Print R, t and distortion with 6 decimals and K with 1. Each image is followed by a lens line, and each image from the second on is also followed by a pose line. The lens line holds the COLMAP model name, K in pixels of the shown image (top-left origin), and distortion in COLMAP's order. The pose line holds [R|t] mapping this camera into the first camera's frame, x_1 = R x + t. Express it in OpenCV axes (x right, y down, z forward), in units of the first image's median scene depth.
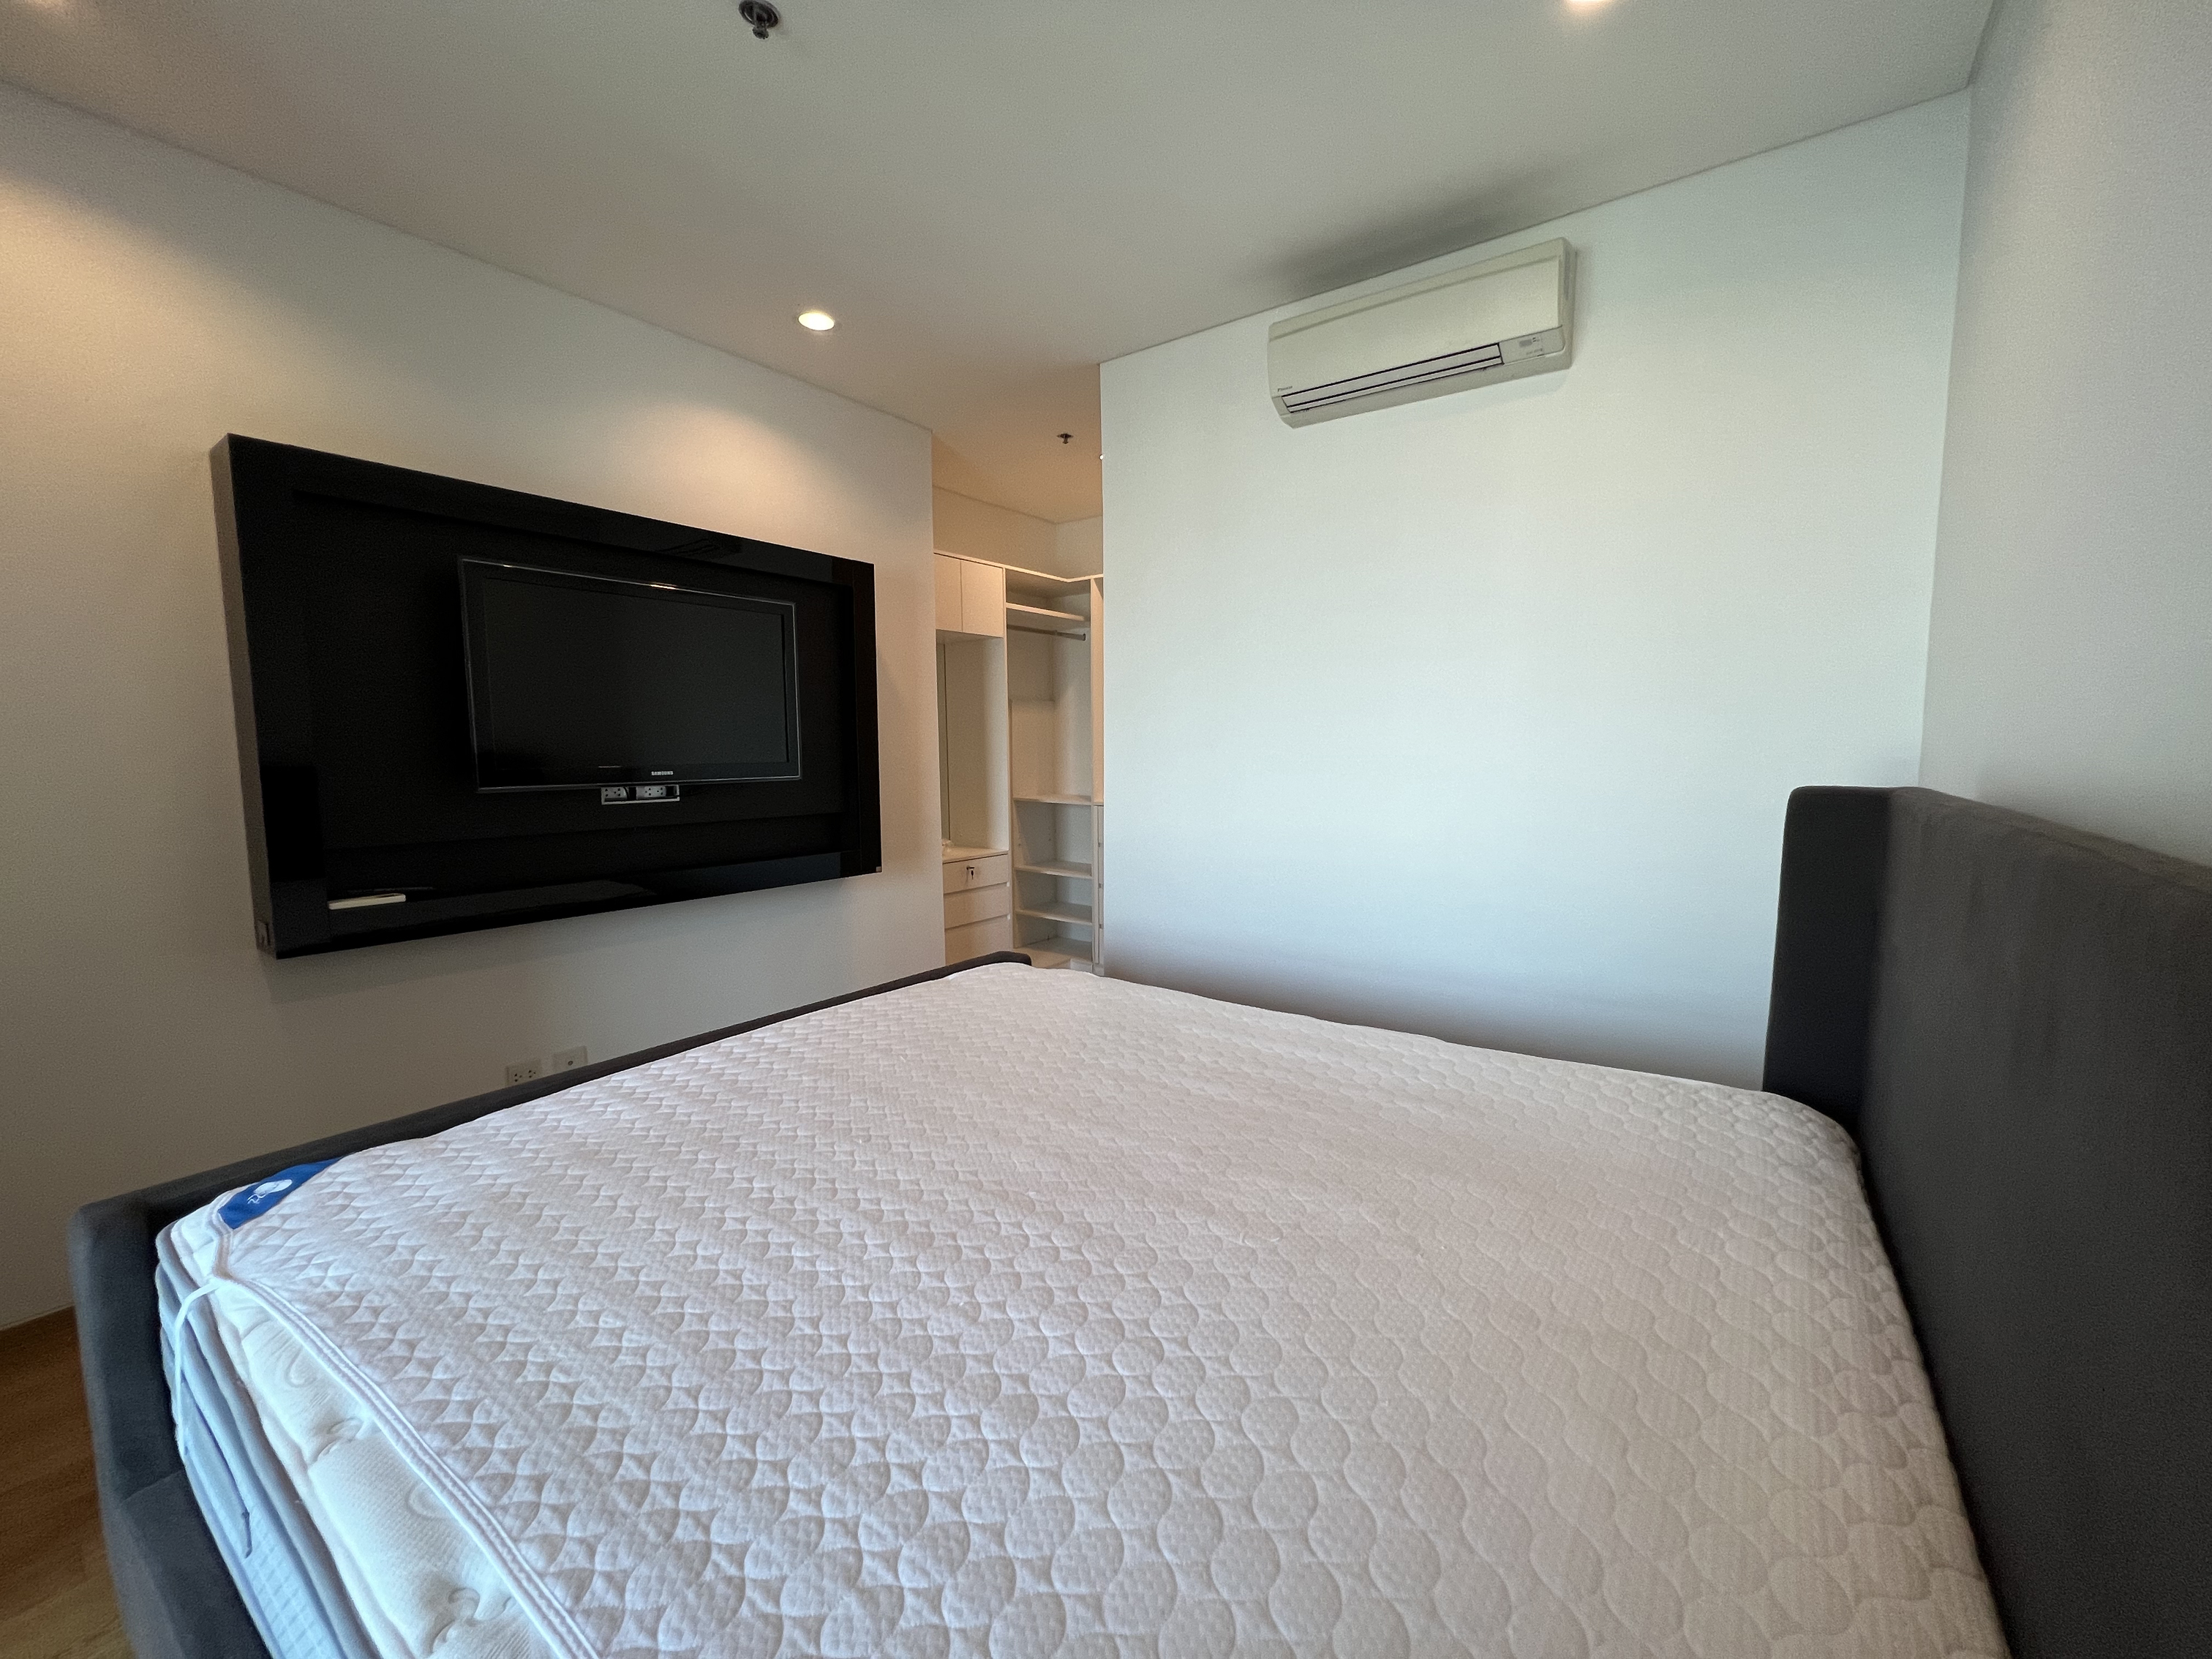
lens RADIAL K [[888.3, 0, 1108.0], [0, 888.3, 831.3], [0, 0, 1]] dist [-0.001628, 0.000406]
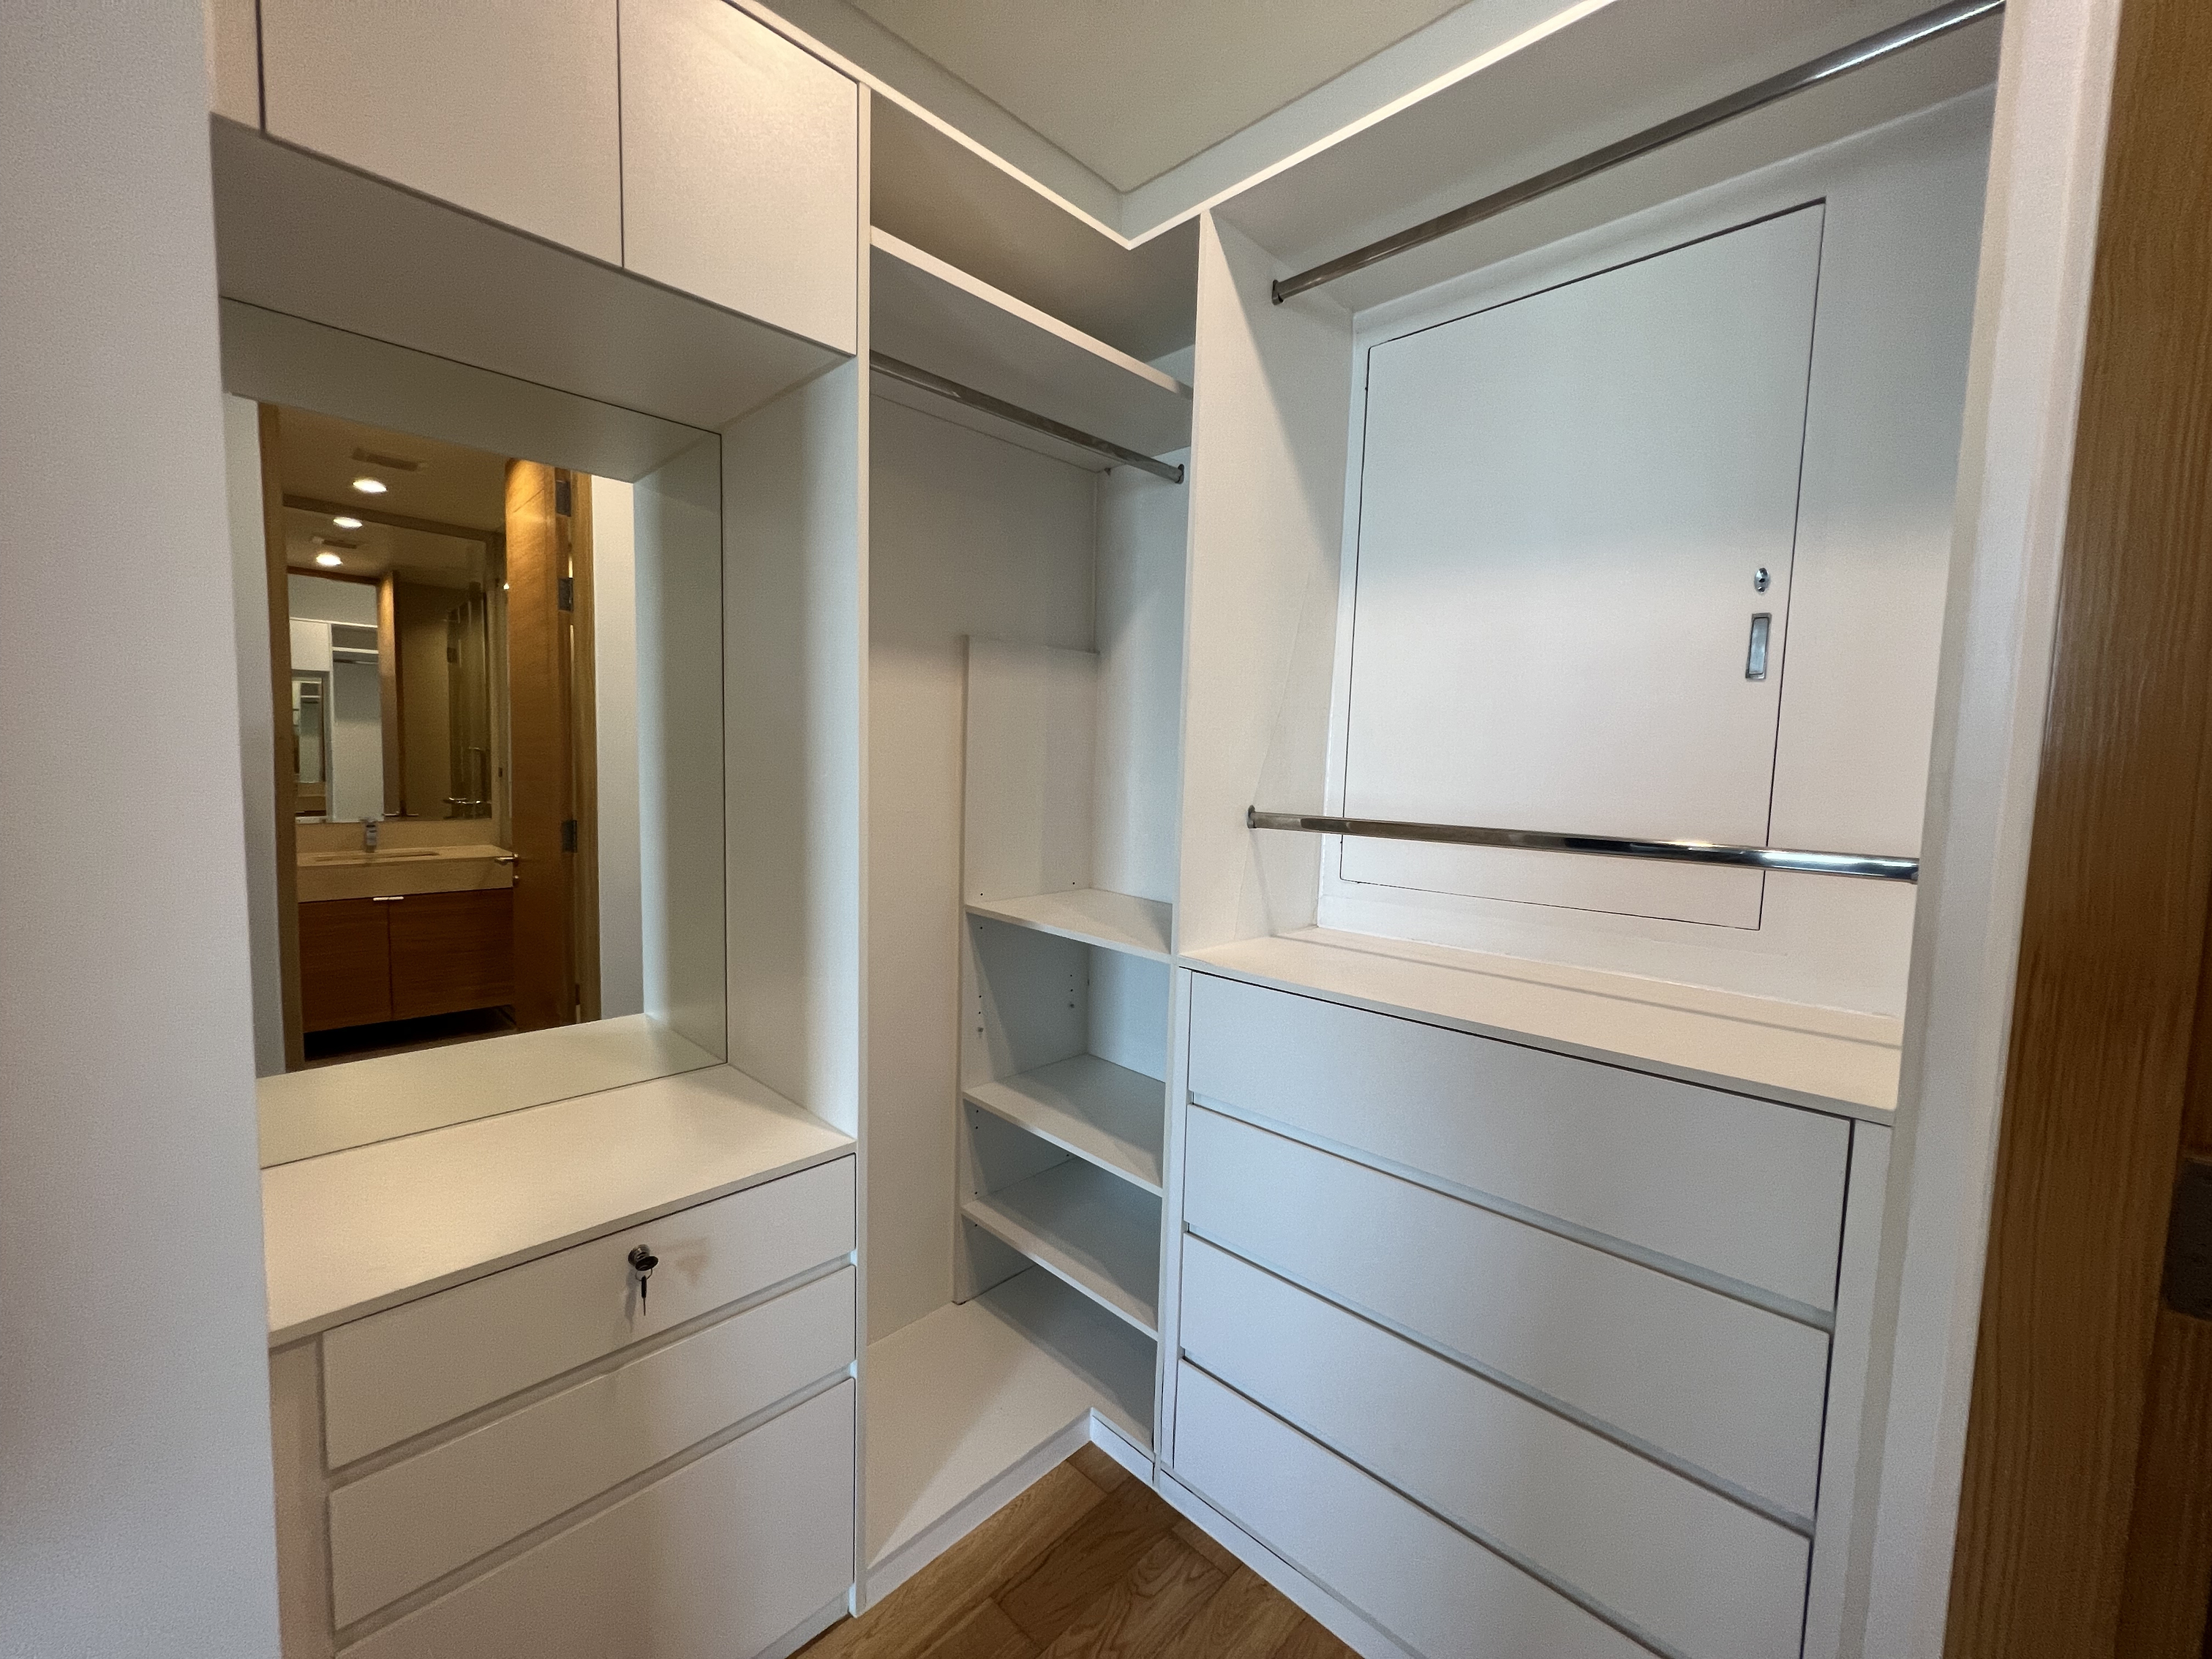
lens RADIAL K [[888.3, 0, 1108.0], [0, 888.3, 831.3], [0, 0, 1]] dist [-0.001628, 0.000406]
pose [[0.988995, 0.043919, -0.141282, 0.001380], [-0.047086, 0.998707, -0.019152, -0.066984], [0.140259, 0.025594, 0.989784, 0.672425]]
